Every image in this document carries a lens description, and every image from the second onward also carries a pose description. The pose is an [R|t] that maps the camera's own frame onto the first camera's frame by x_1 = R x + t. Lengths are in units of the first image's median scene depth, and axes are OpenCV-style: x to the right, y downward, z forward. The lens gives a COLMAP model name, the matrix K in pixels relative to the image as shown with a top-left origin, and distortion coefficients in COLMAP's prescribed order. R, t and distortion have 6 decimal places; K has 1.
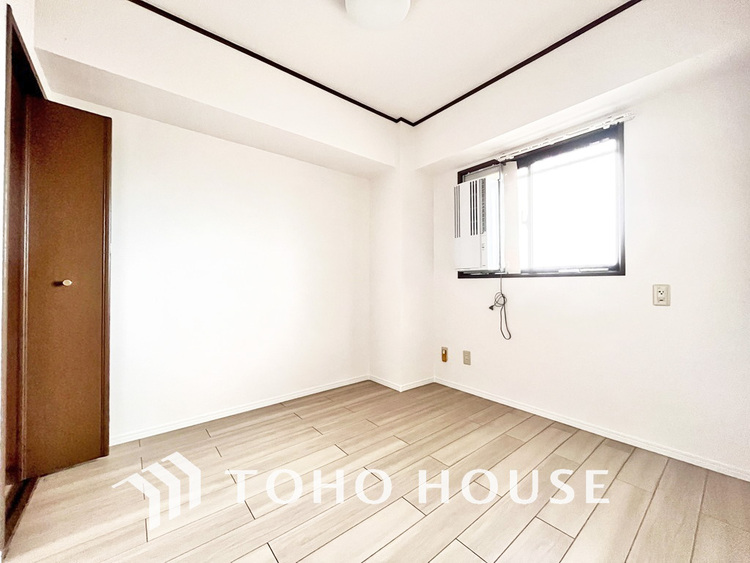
lens RADIAL K [[300.3, 0, 374.5], [0, 300.3, 282.9], [0, 0, 1]] dist [-0.004275, -0.001333]
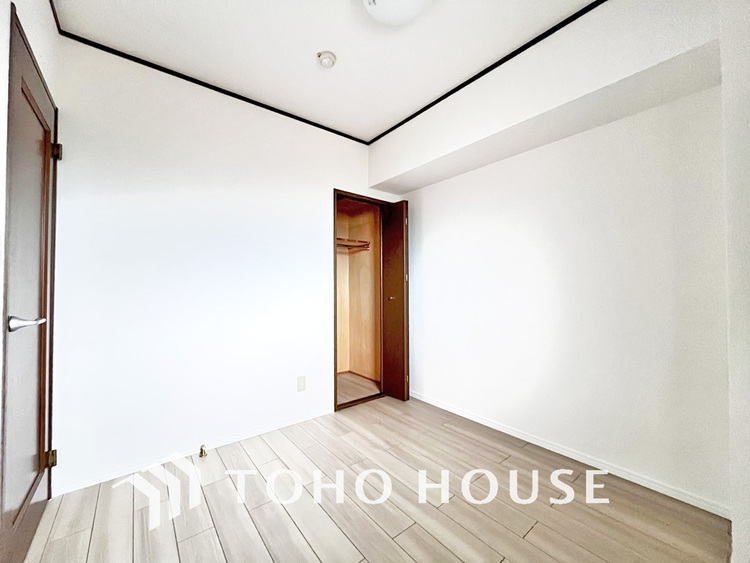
lens RADIAL K [[300.3, 0, 374.5], [0, 300.3, 283.3], [0, 0, 1]] dist [-0.004275, -0.001333]
pose [[-0.011033, -0.010537, -0.999884, 0.689780], [0.013343, 0.999854, -0.010684, -0.061146], [0.999850, -0.013459, -0.010890, 0.731219]]
